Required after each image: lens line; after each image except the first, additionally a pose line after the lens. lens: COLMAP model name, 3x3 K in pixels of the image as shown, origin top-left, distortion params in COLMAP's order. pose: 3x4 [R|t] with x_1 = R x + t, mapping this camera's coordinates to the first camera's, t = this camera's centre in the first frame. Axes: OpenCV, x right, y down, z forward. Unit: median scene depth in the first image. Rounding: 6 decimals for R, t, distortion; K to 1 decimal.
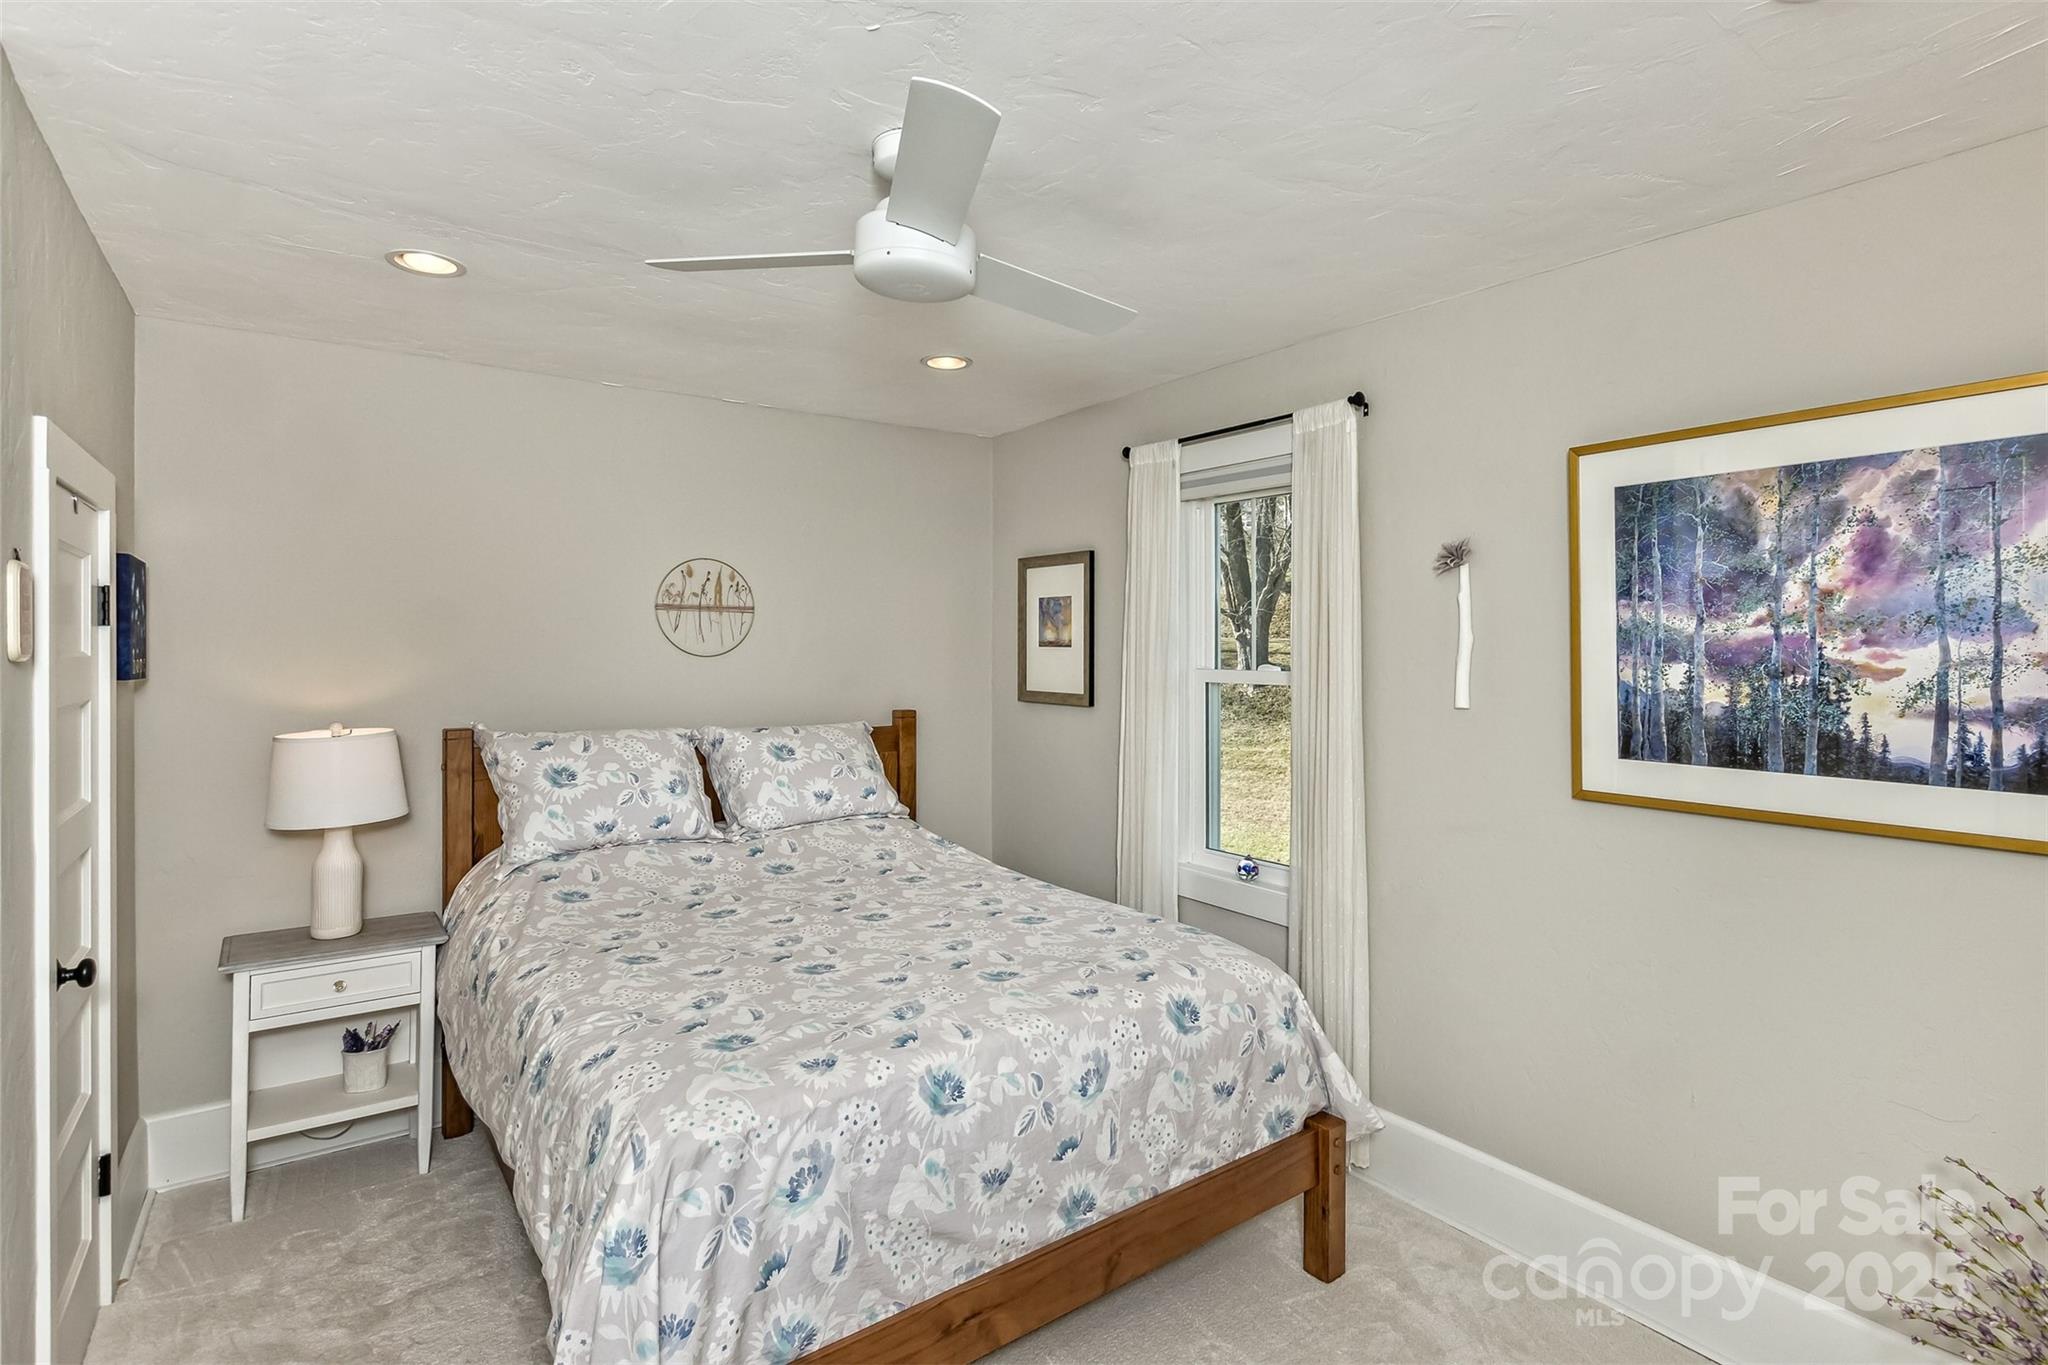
lens RADIAL K [[953.8, 0, 1019.9], [0, 953.8, 661.5], [0, 0, 1]] dist [-0.002491, -0.000082]
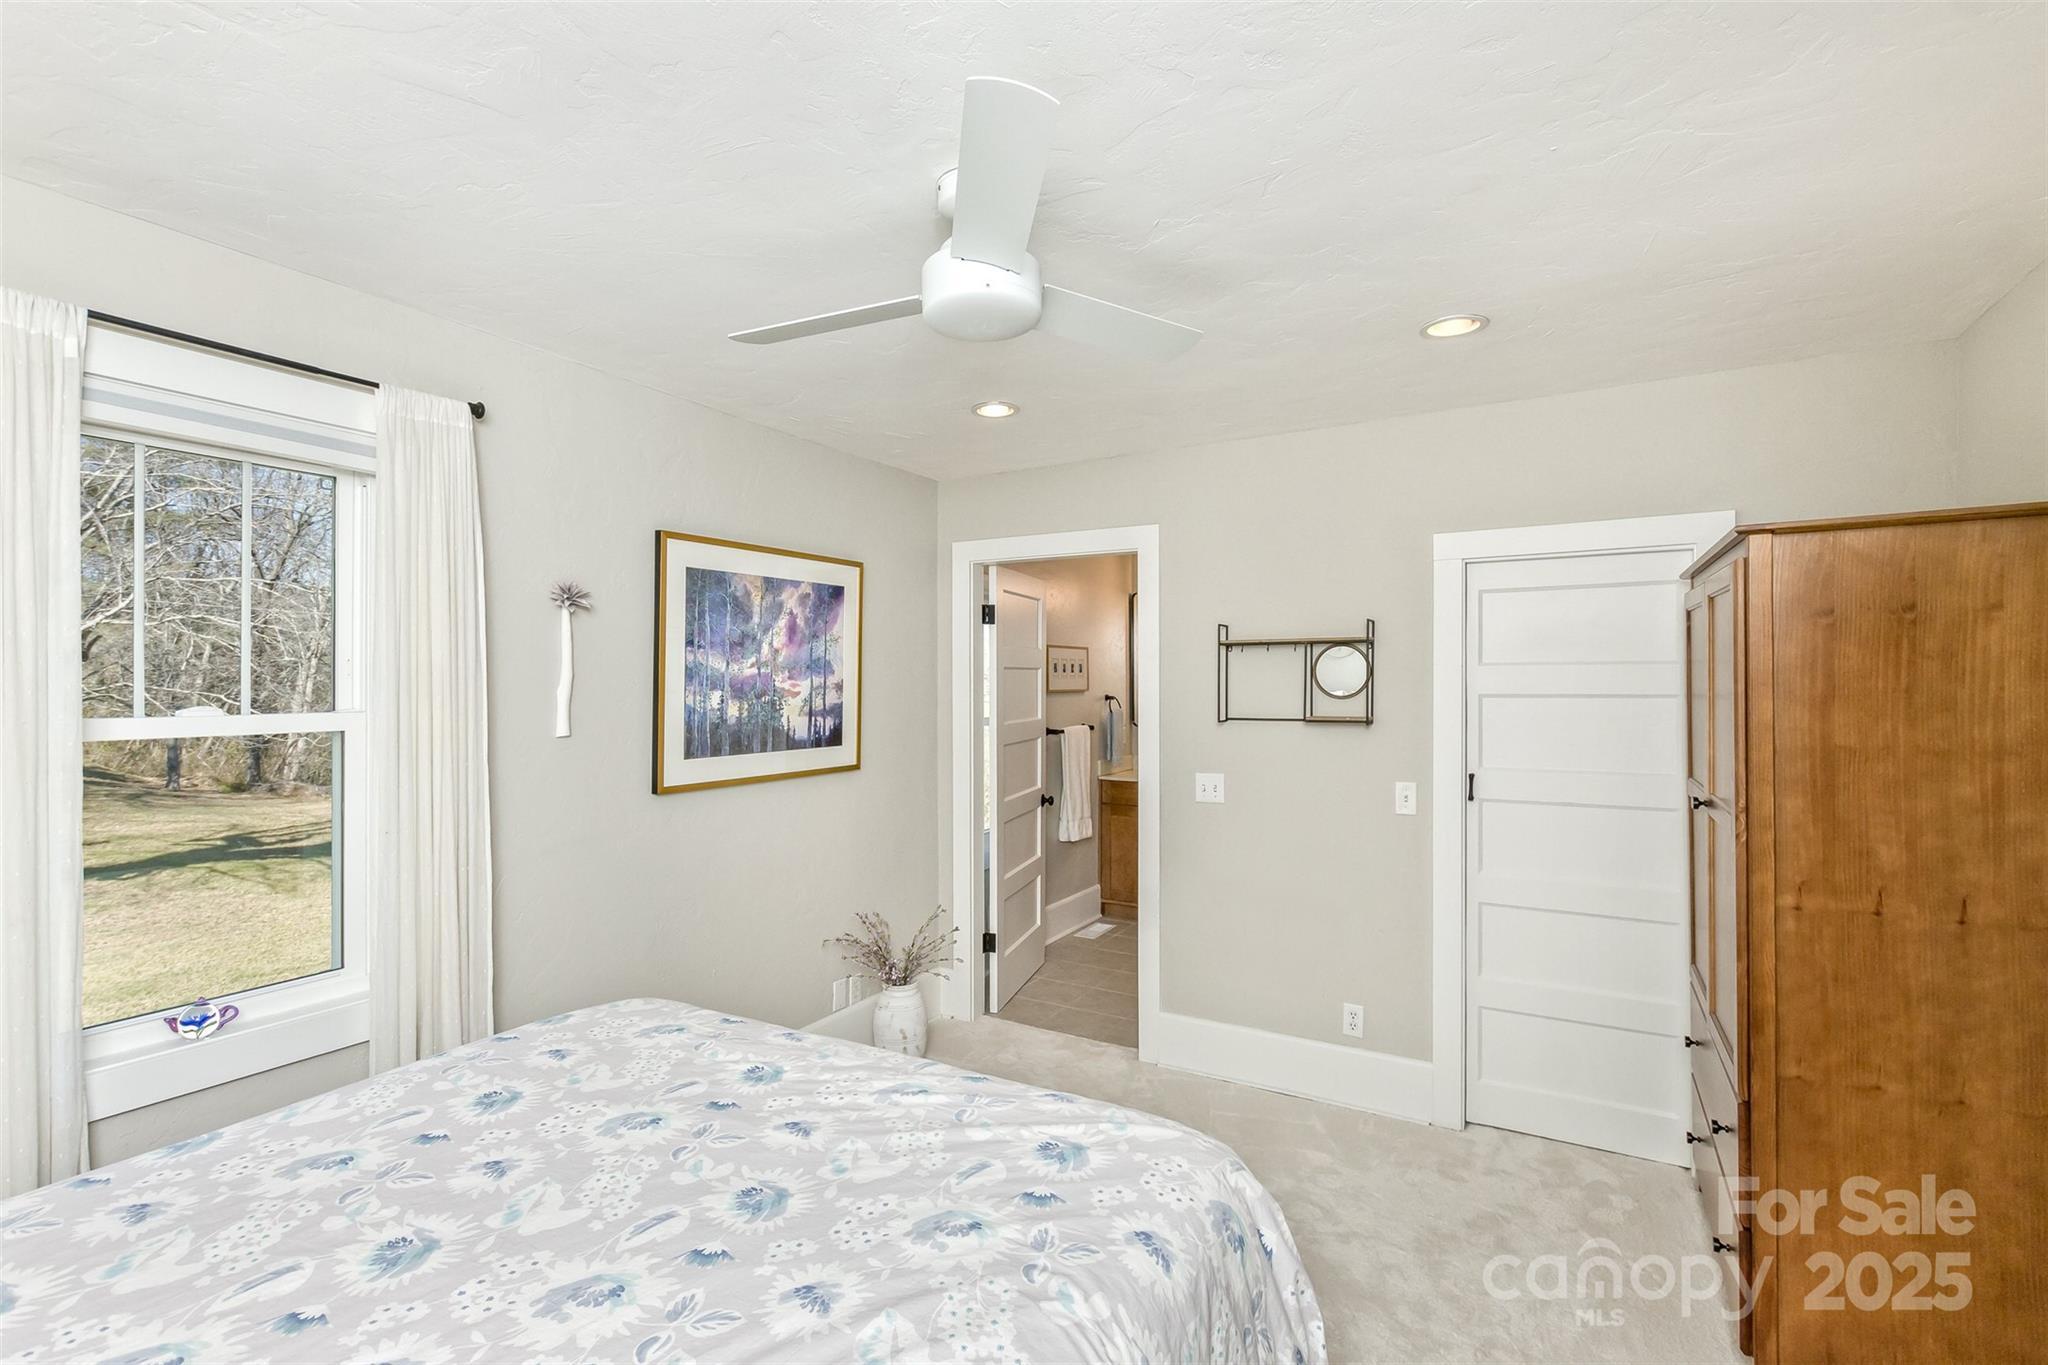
lens RADIAL K [[953.8, 0, 1020.8], [0, 953.8, 681.8], [0, 0, 1]] dist [-0.002491, -0.000082]
pose [[-0.391665, -0.005833, 0.920090, -0.955816], [0.009104, 0.999906, 0.010214, -0.025246], [-0.920063, 0.012378, -0.391575, 1.212563]]
